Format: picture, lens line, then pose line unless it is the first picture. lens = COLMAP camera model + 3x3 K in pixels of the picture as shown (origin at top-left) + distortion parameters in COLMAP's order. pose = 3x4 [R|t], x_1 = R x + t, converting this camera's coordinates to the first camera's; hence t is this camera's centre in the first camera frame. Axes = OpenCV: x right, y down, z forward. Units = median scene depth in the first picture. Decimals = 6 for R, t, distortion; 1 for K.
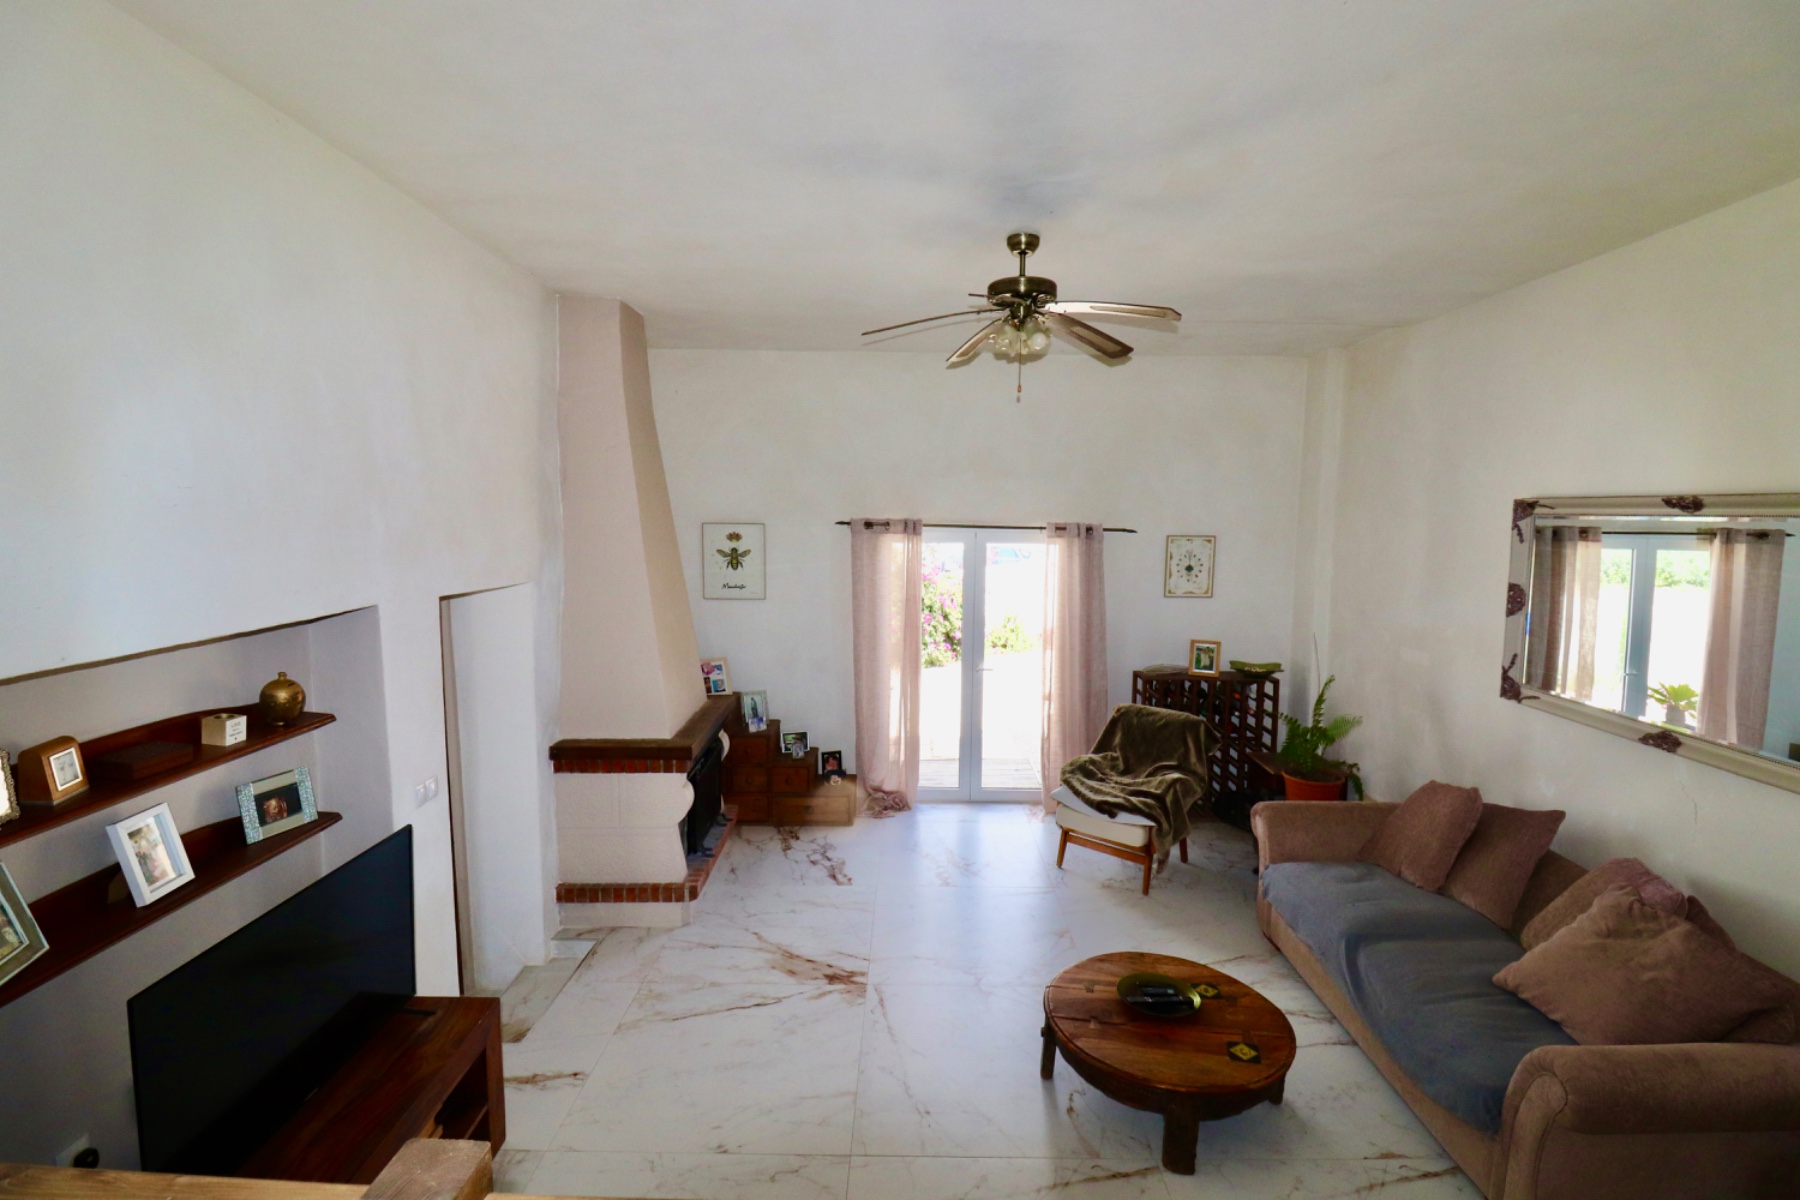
lens RADIAL K [[841.8, 0, 906.5], [0, 841.8, 595.6], [0, 0, 1]] dist [0.001733, -0.011104]
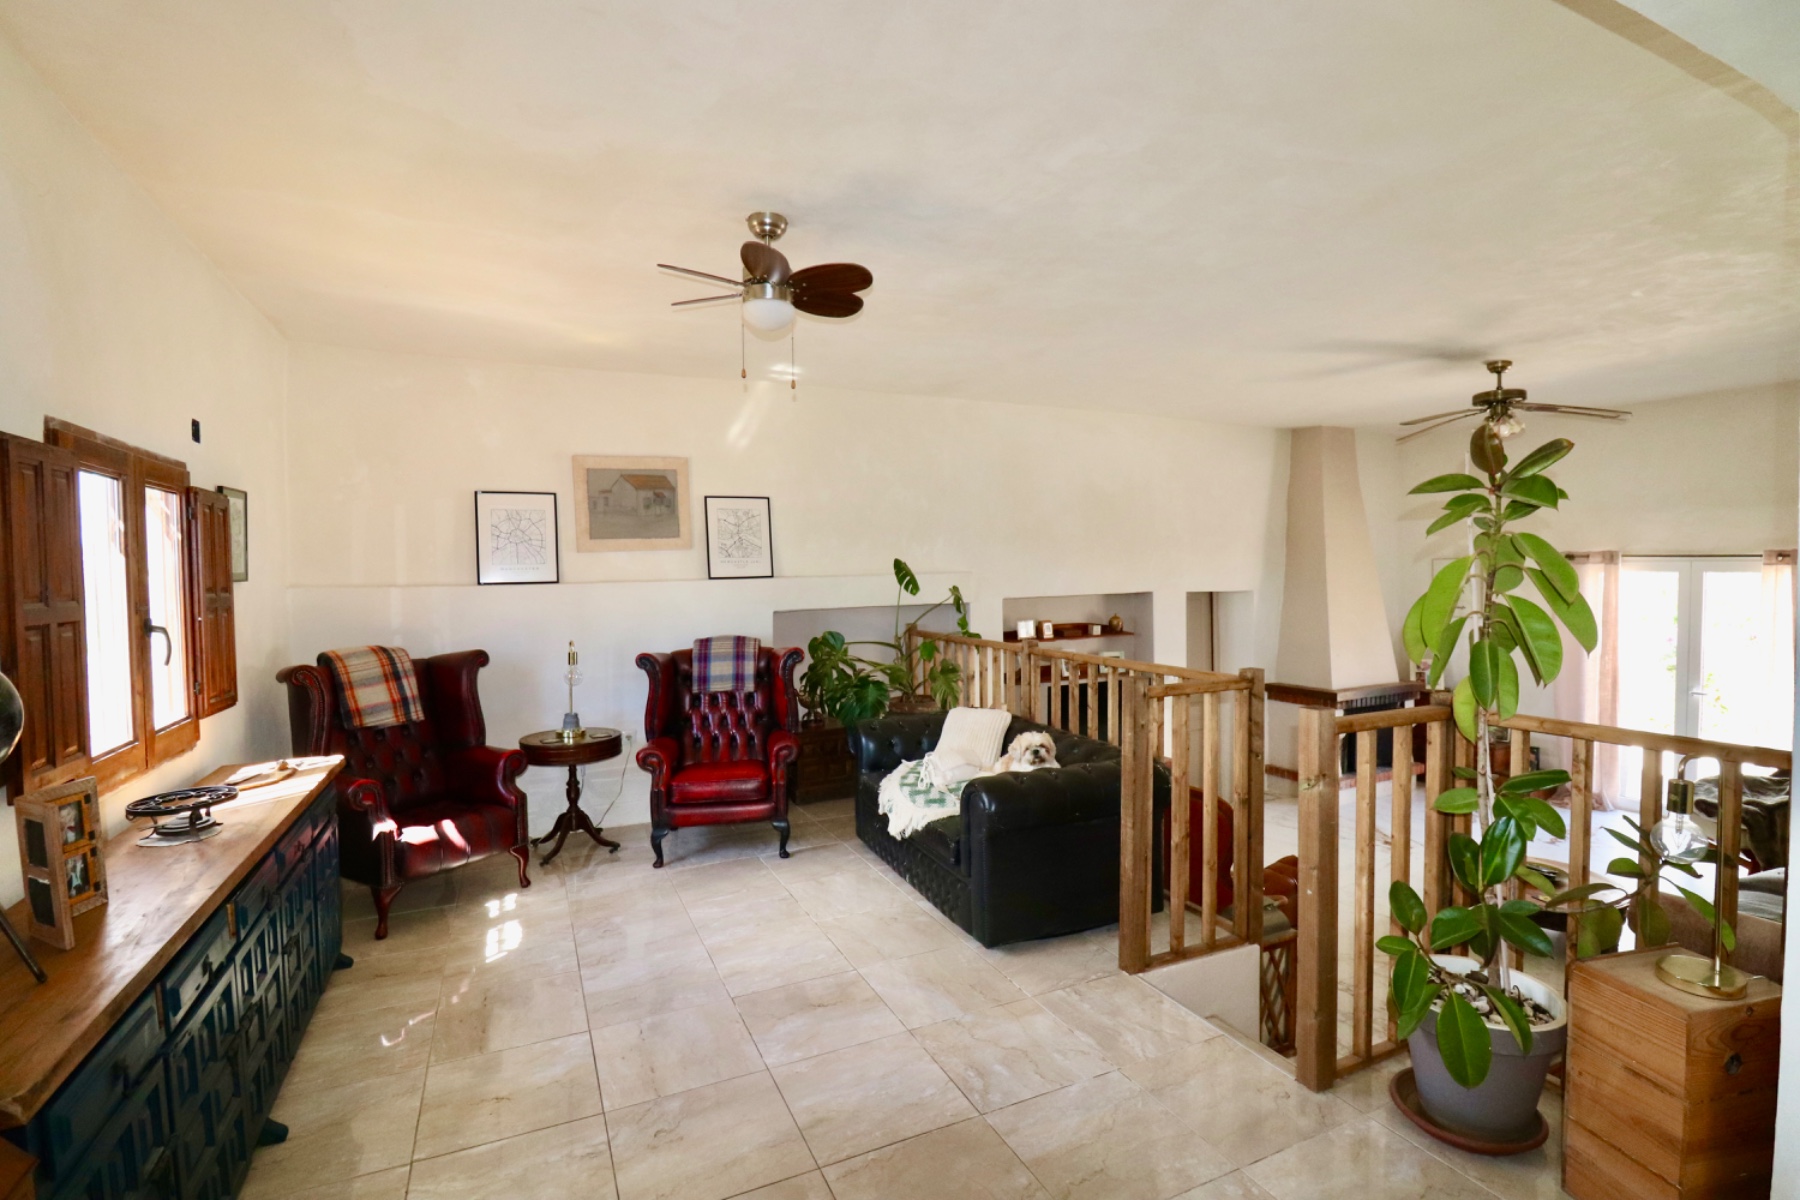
lens RADIAL K [[841.8, 0, 905.2], [0, 841.8, 602.8], [0, 0, 1]] dist [0.001733, -0.011104]
pose [[0.443408, 0.025392, -0.895960, 0.892576], [-0.069948, 0.997530, -0.006346, 0.079571], [0.893586, 0.065484, 0.444089, -0.522121]]
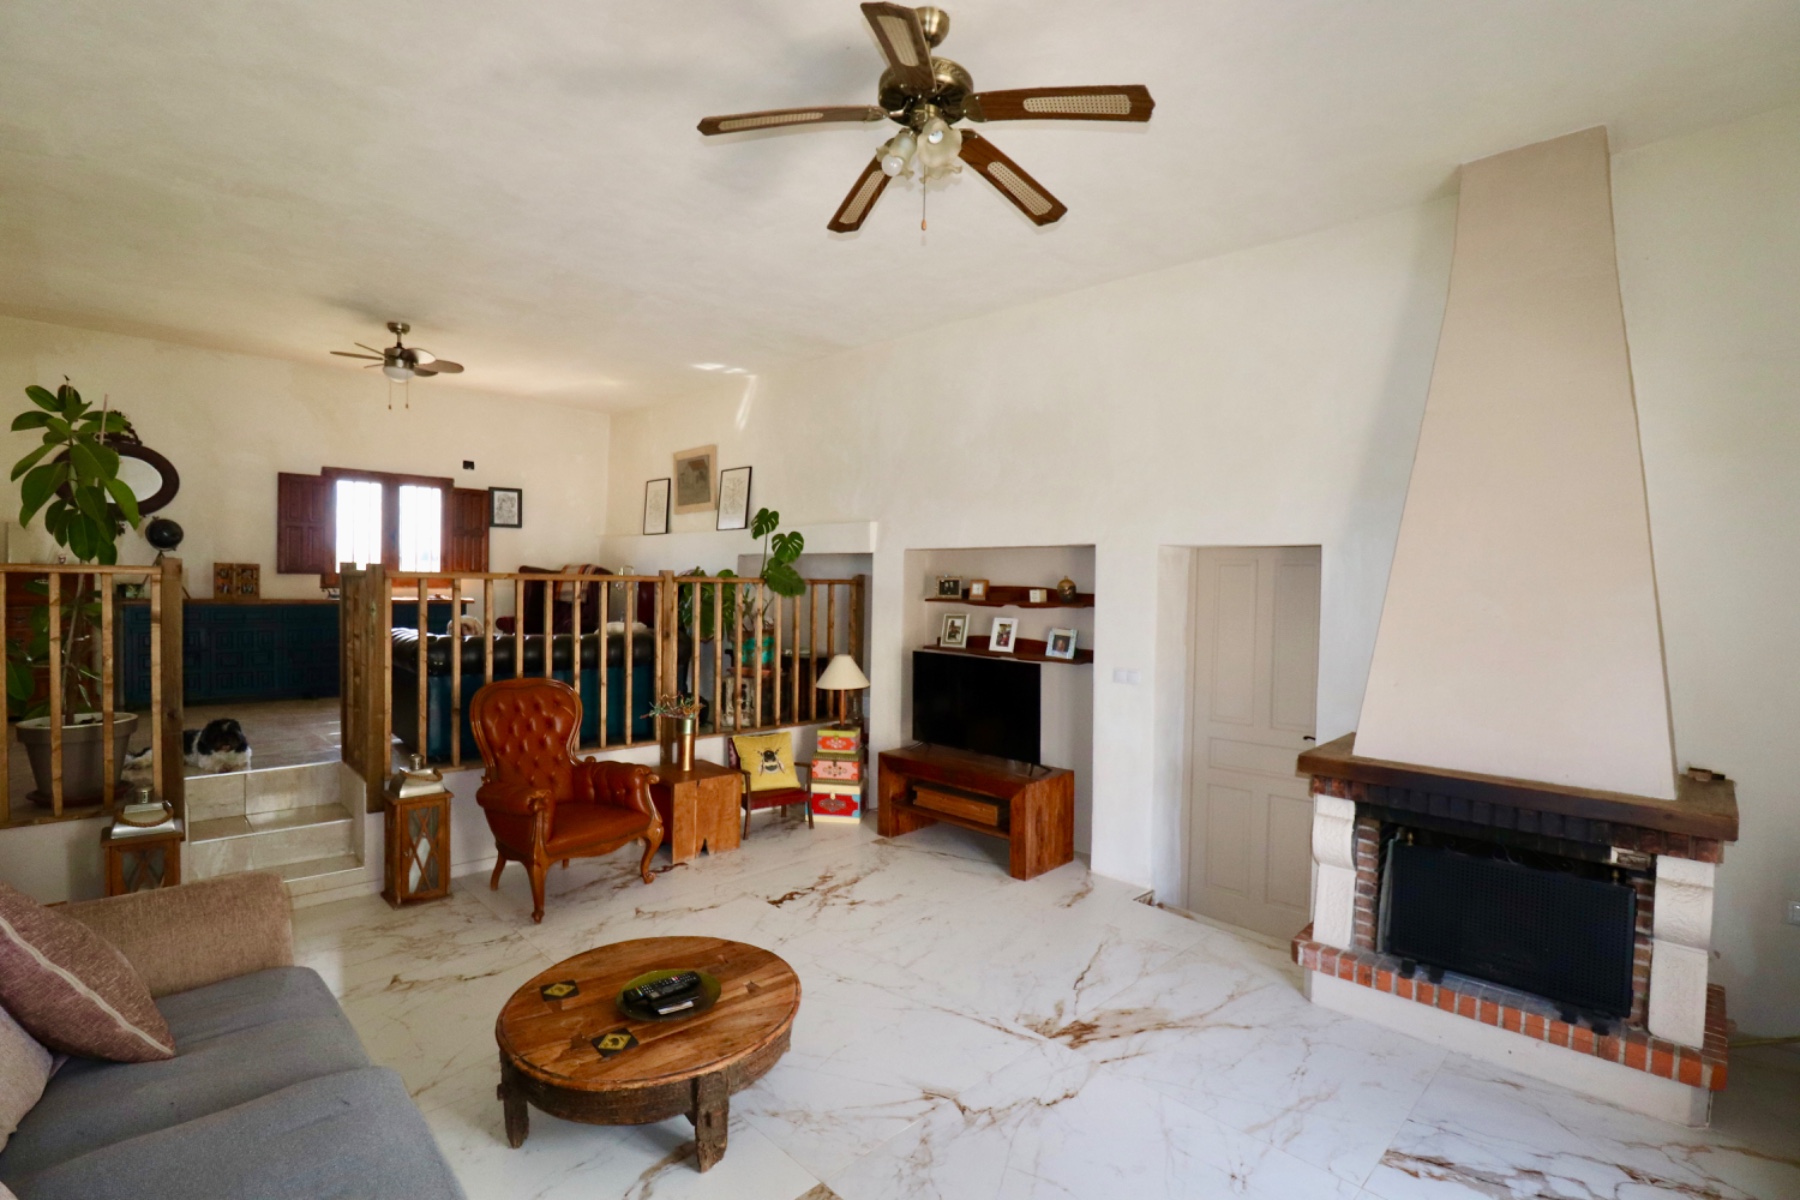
lens RADIAL K [[841.8, 0, 909.3], [0, 841.8, 597.3], [0, 0, 1]] dist [0.001733, -0.011104]
pose [[-0.700128, -0.007145, -0.713981, 0.581590], [-0.094313, 0.992114, 0.082555, 0.009173], [0.707761, 0.125137, -0.695281, 1.362953]]
